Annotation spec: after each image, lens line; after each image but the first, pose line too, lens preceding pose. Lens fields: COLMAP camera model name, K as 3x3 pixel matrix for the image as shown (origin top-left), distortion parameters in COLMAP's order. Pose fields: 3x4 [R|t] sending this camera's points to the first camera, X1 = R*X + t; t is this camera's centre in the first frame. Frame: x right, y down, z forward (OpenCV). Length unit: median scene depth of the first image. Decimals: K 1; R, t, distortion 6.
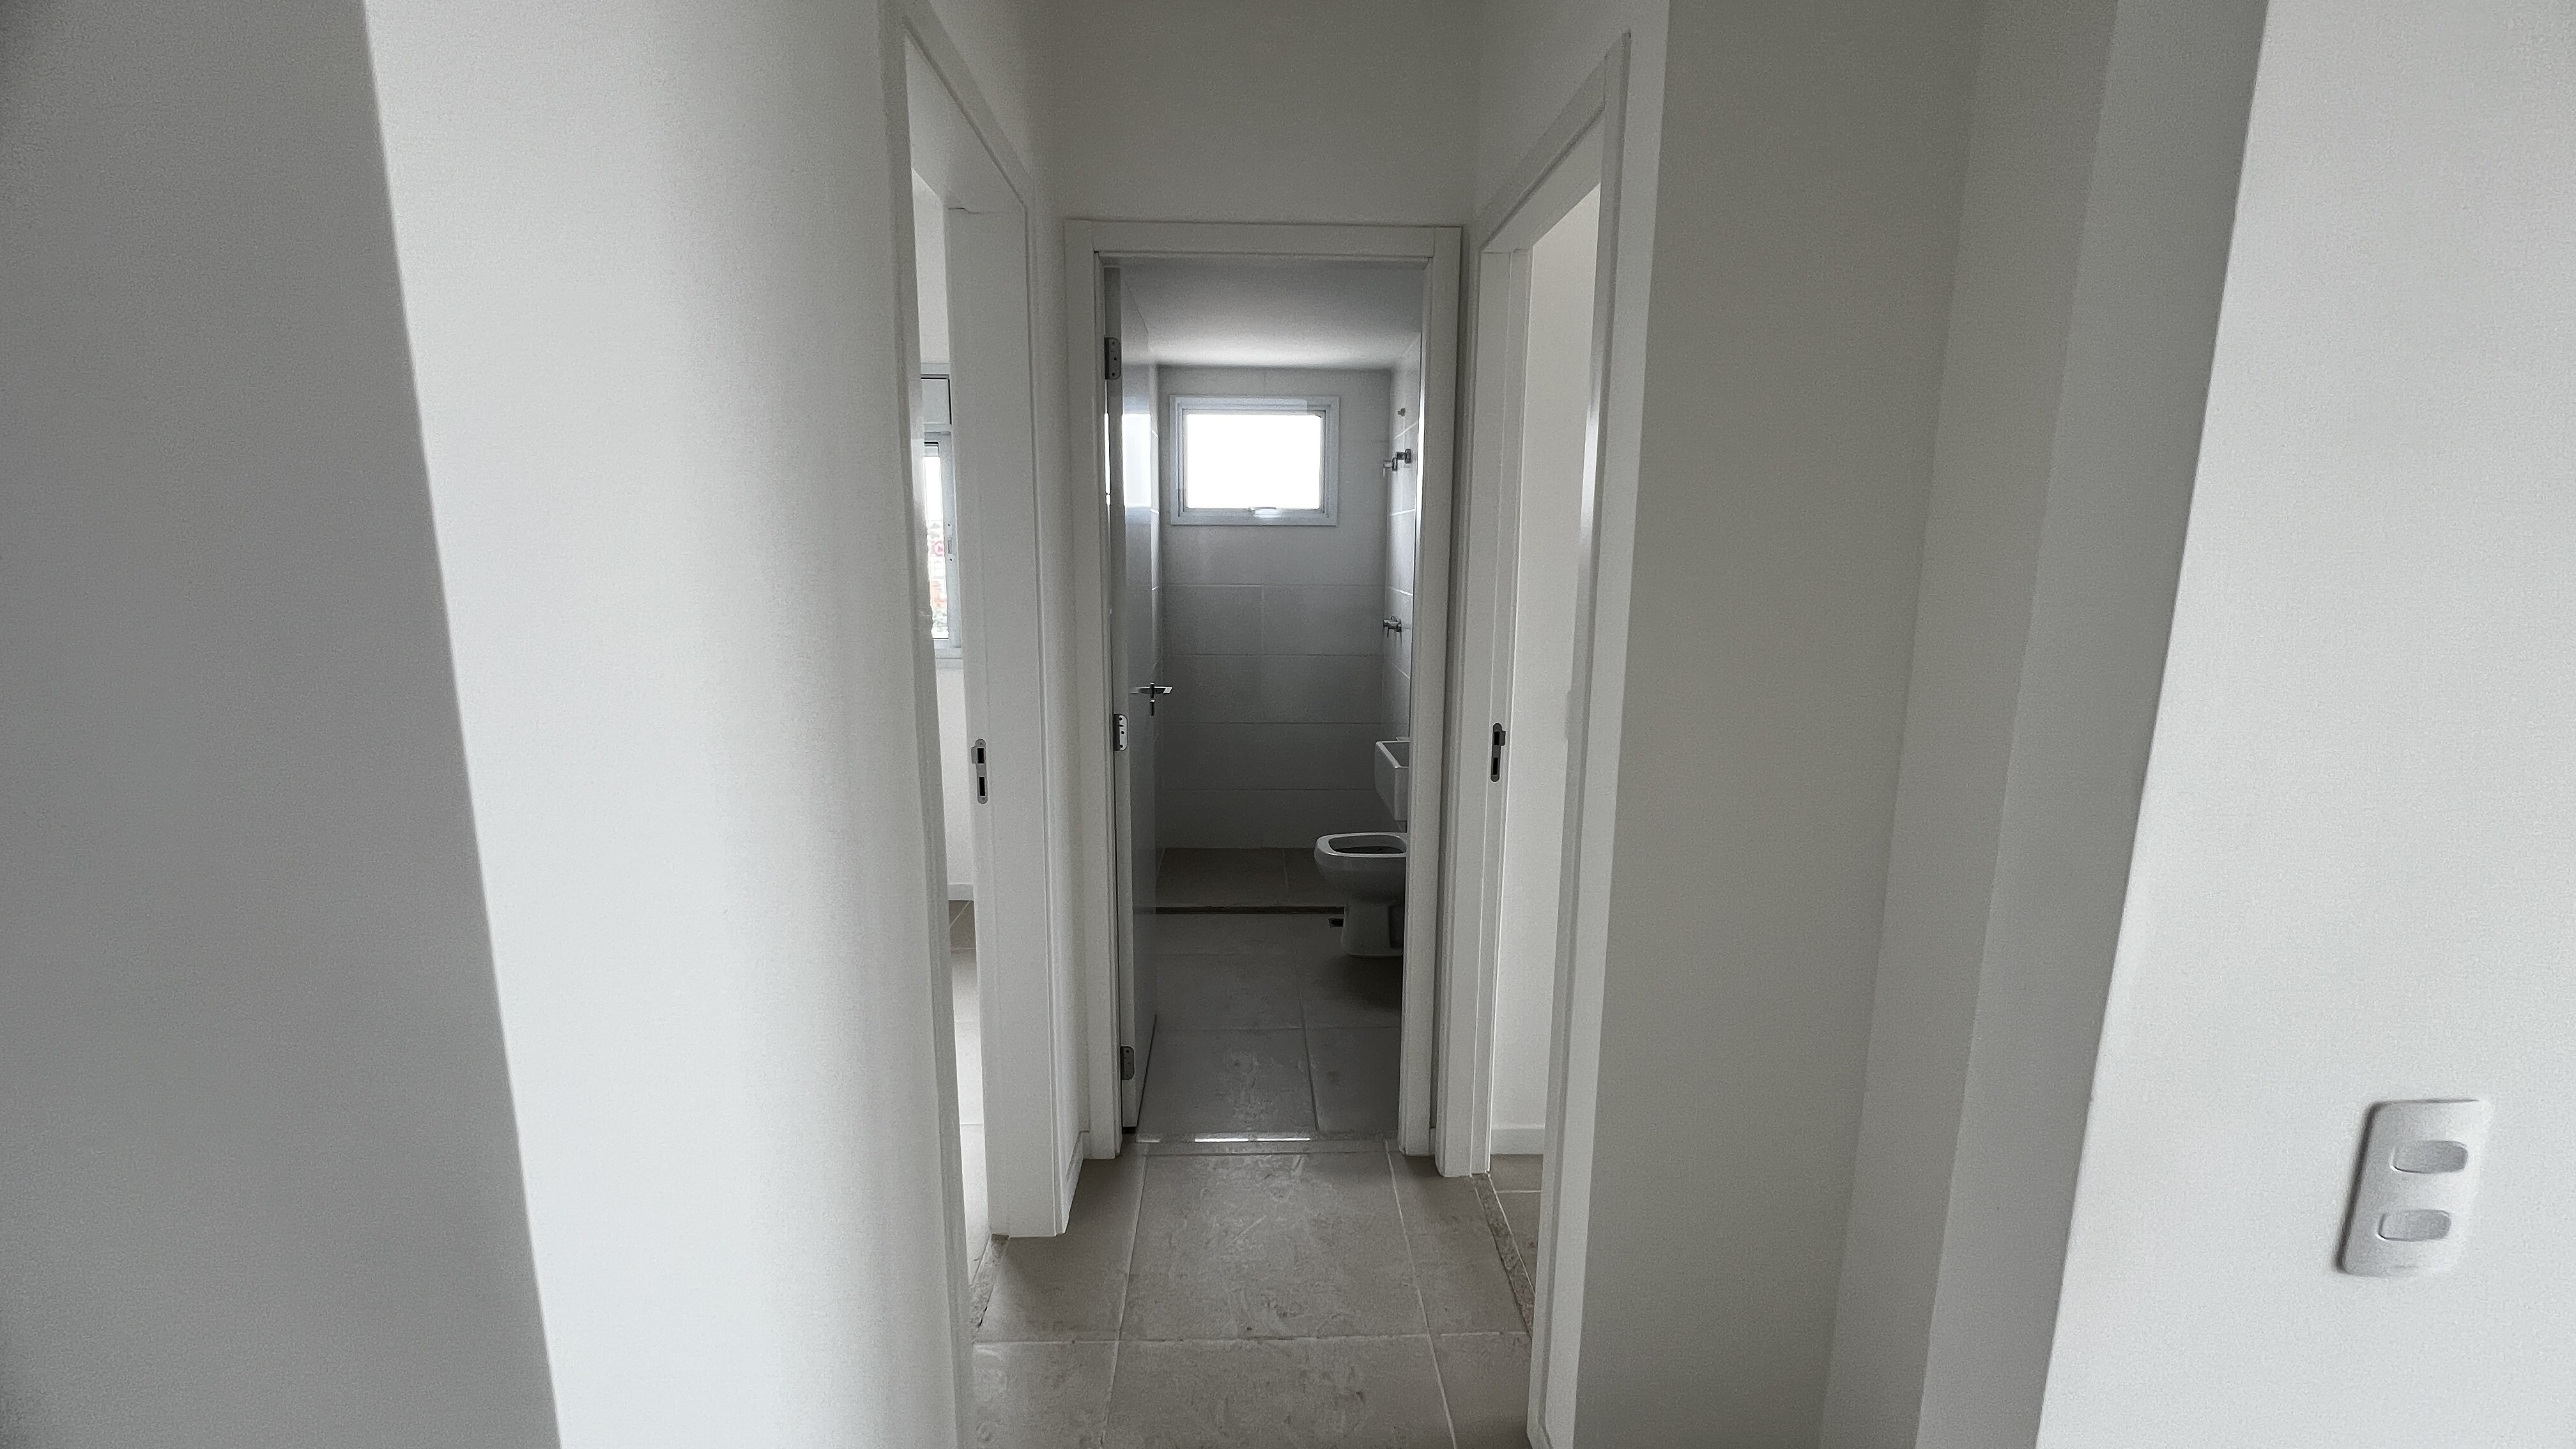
lens RADIAL K [[1028.4, 0, 1279.8], [0, 1028.4, 729.3], [0, 0, 1]] dist [-0.001293, -0.000162]
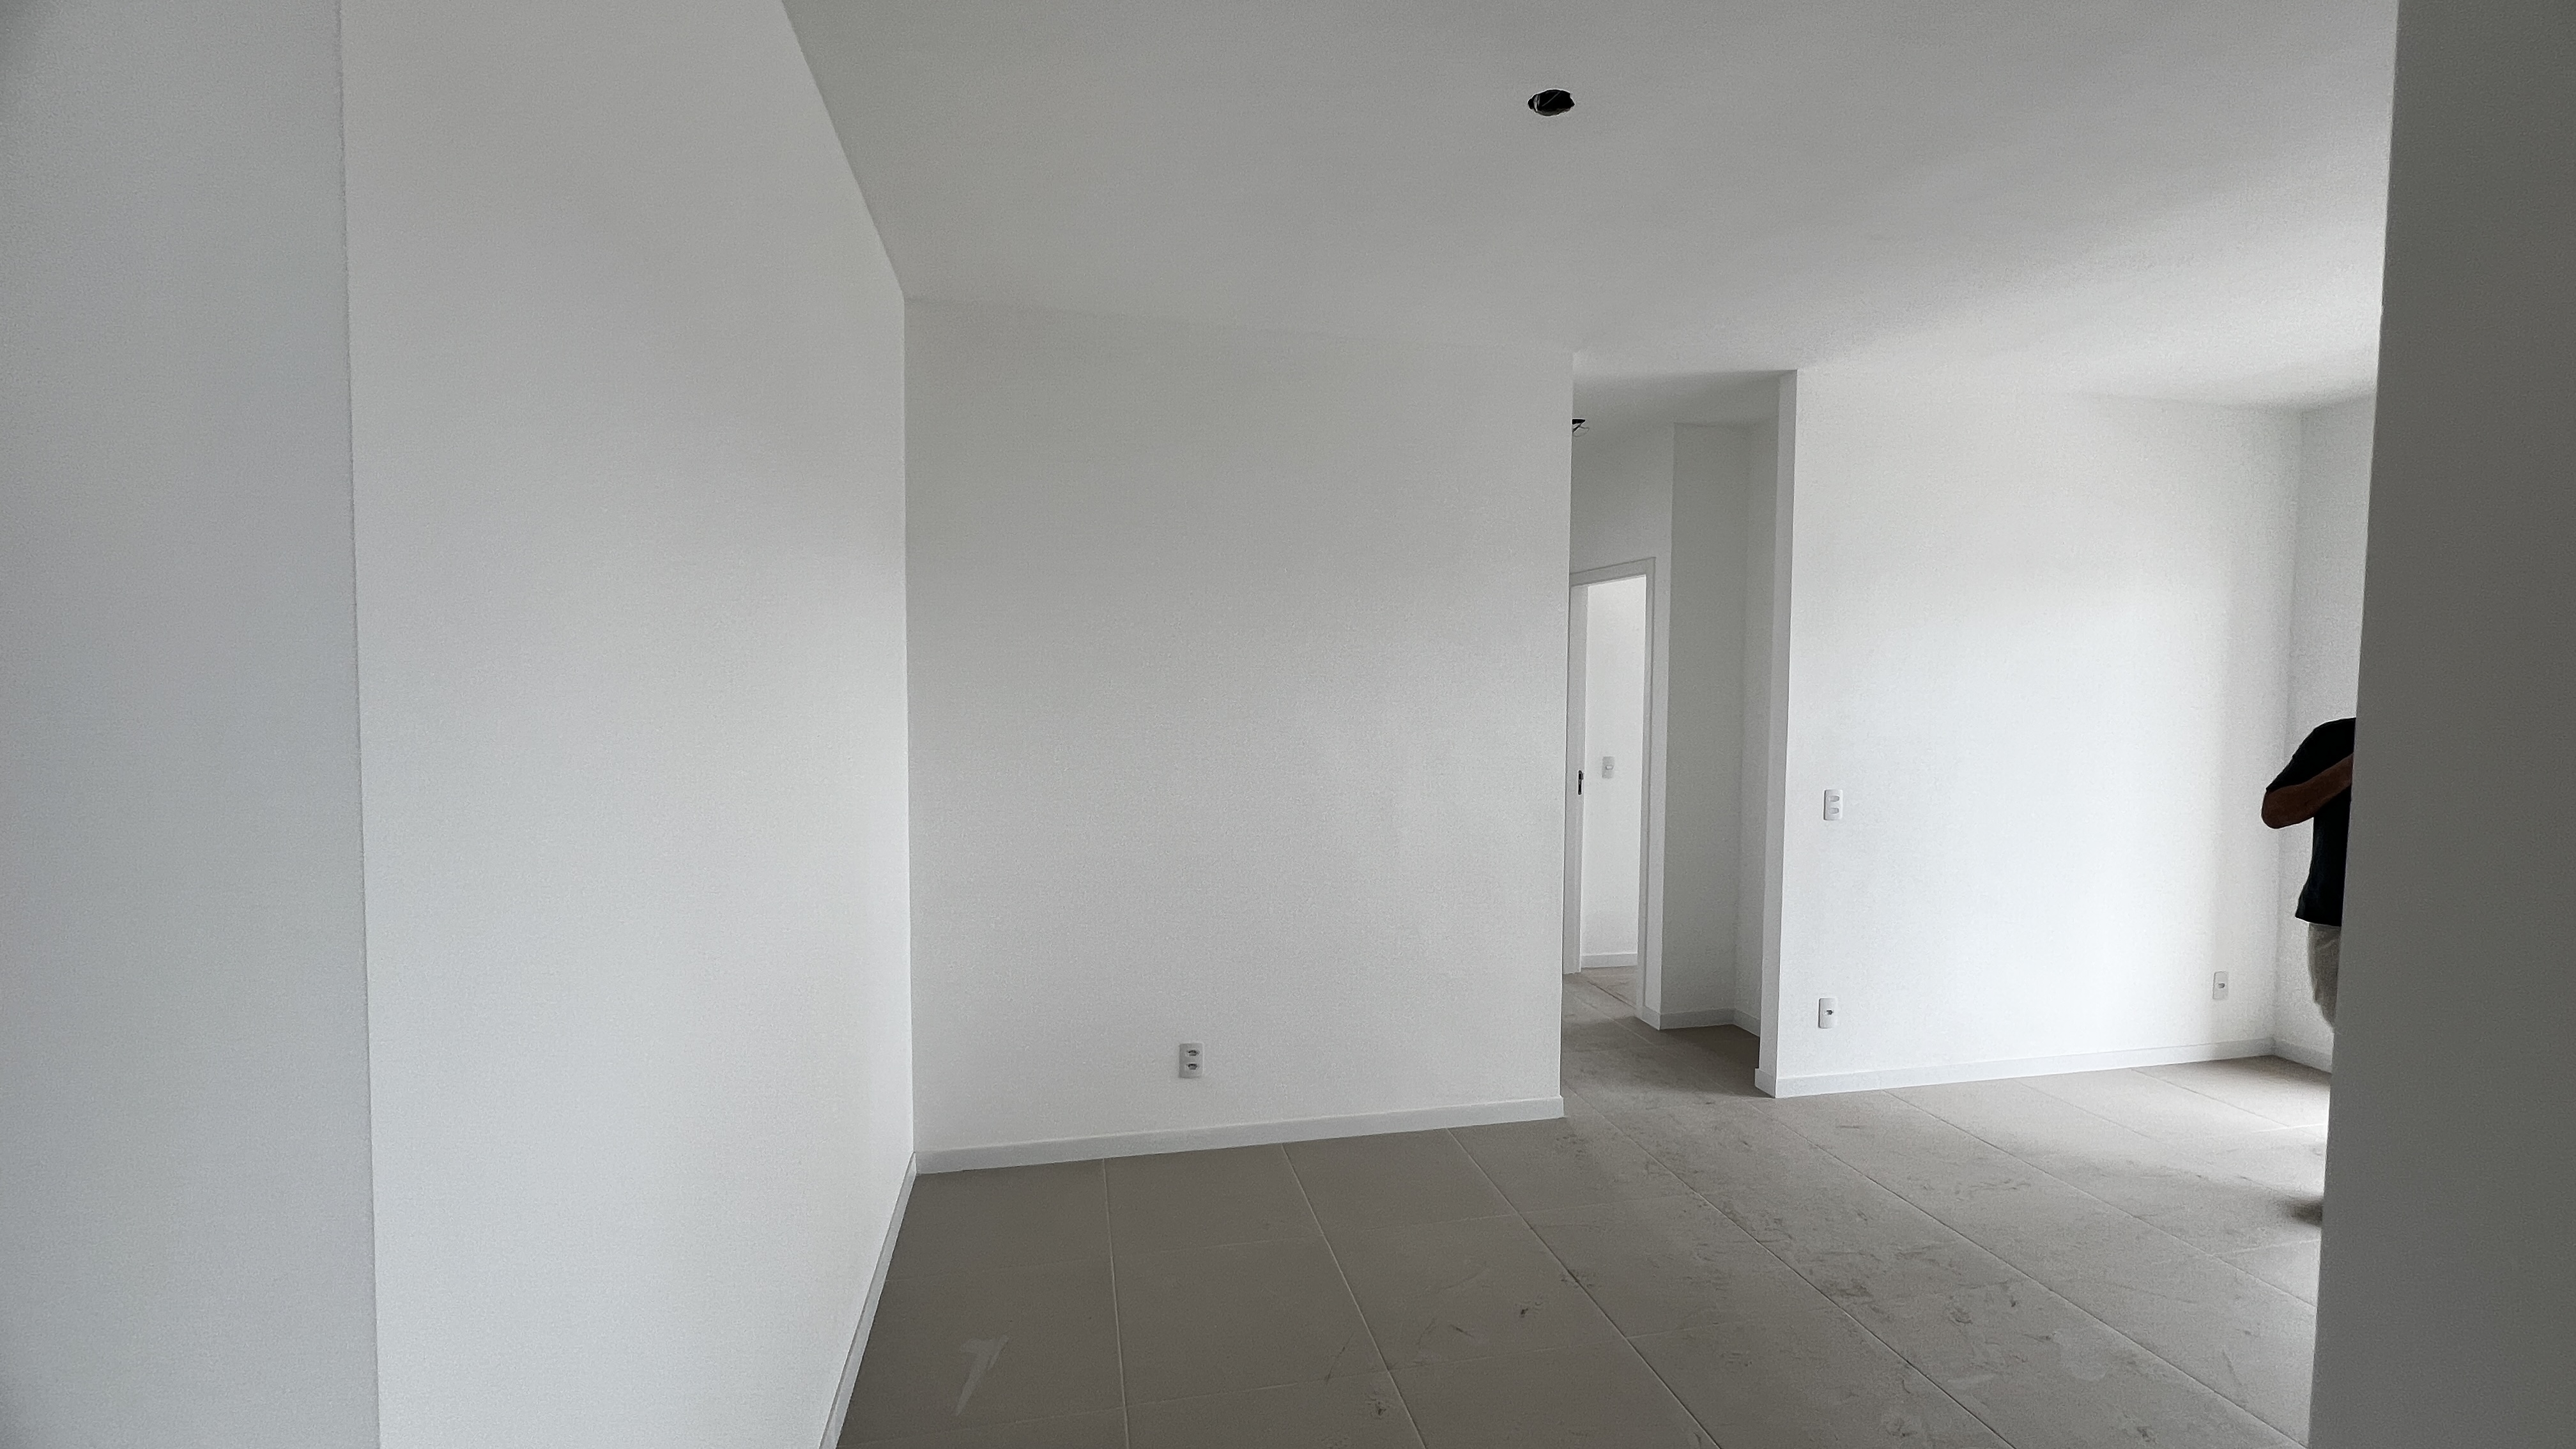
lens RADIAL K [[1047.4, 0, 1294.3], [0, 1047.4, 730.3], [0, 0, 1]] dist [-0.000490, -0.000043]
pose [[0.984320, -0.010188, 0.176095, -0.665064], [0.032347, 0.991827, -0.123424, 0.139201], [-0.173398, 0.127185, 0.976605, -0.967493]]
